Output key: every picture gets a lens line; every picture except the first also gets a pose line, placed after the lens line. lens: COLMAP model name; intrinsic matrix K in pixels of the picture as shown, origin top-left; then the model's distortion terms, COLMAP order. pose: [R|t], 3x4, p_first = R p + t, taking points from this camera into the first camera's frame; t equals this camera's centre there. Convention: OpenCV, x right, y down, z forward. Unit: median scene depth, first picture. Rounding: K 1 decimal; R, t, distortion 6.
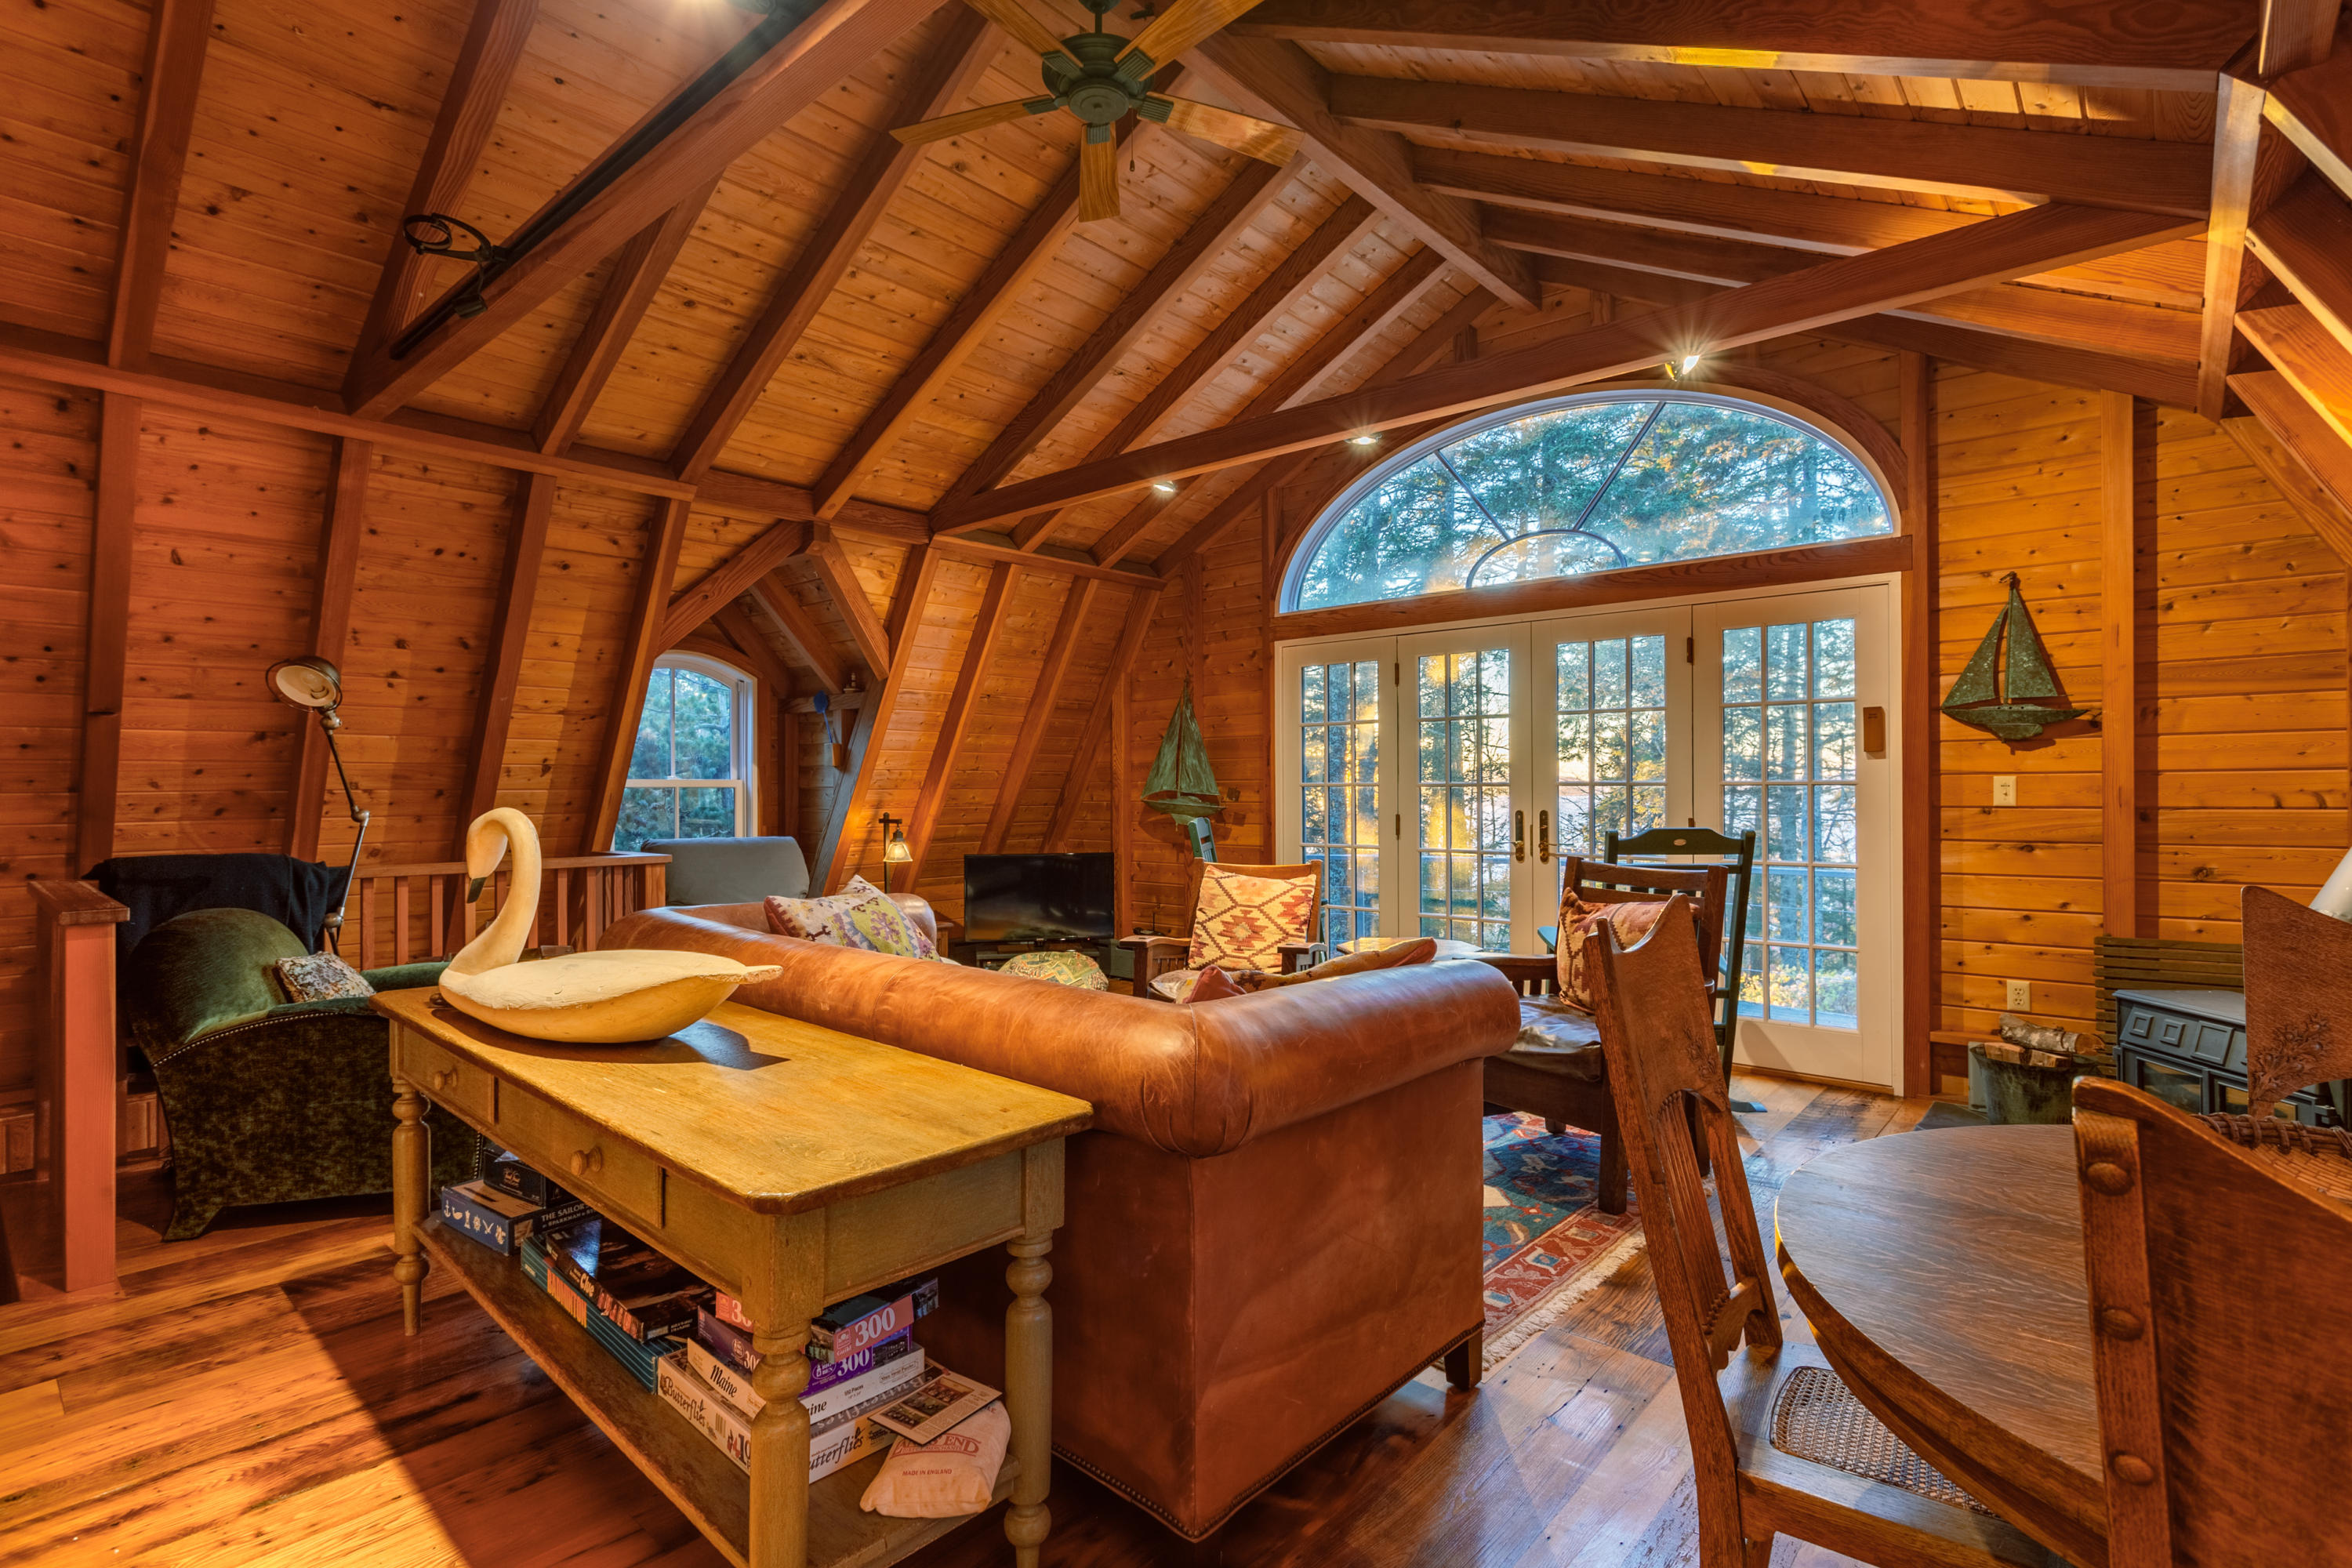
lens RADIAL K [[1148.3, 0, 1155.4], [0, 1148.3, 785.2], [0, 0, 1]] dist [0.001111, 0.002752]
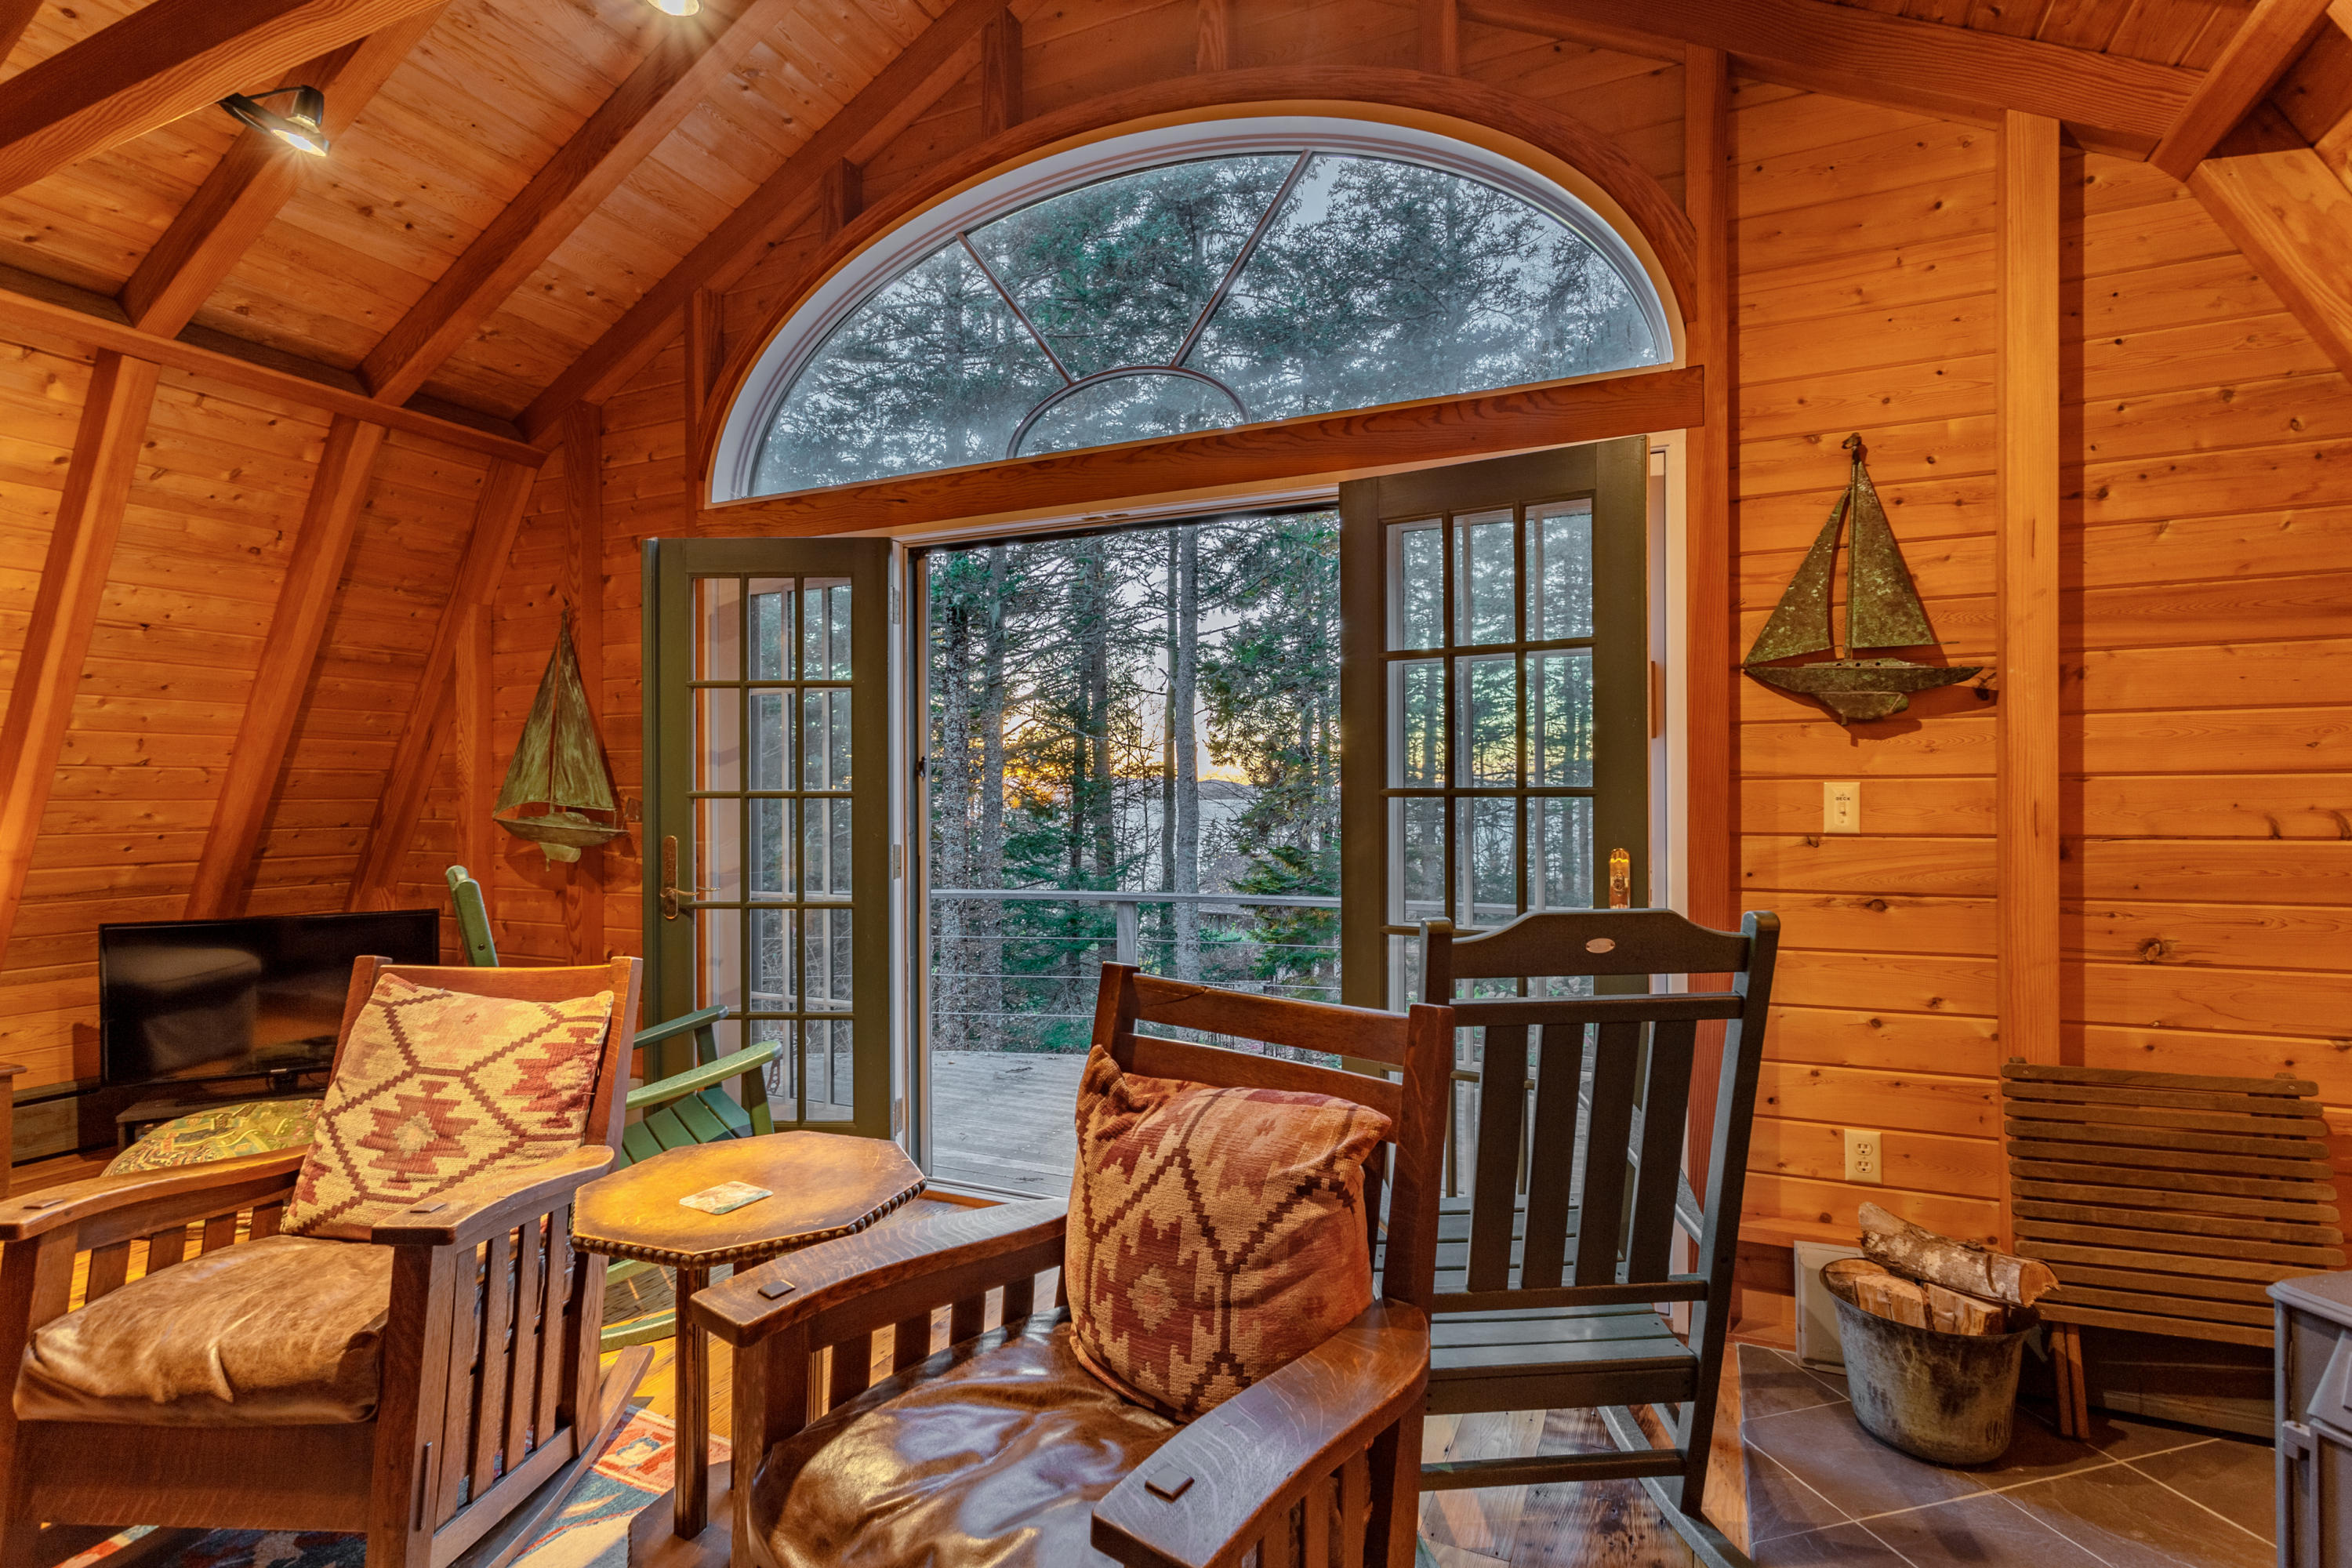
lens RADIAL K [[1148.3, 0, 1186.9], [0, 1148.3, 789.5], [0, 0, 1]] dist [0.001111, 0.002752]
pose [[0.952885, 0.000967, 0.303329, 0.236555], [-0.001069, 0.999999, 0.000171, -0.003784], [-0.303329, -0.000487, 0.952886, 0.531288]]
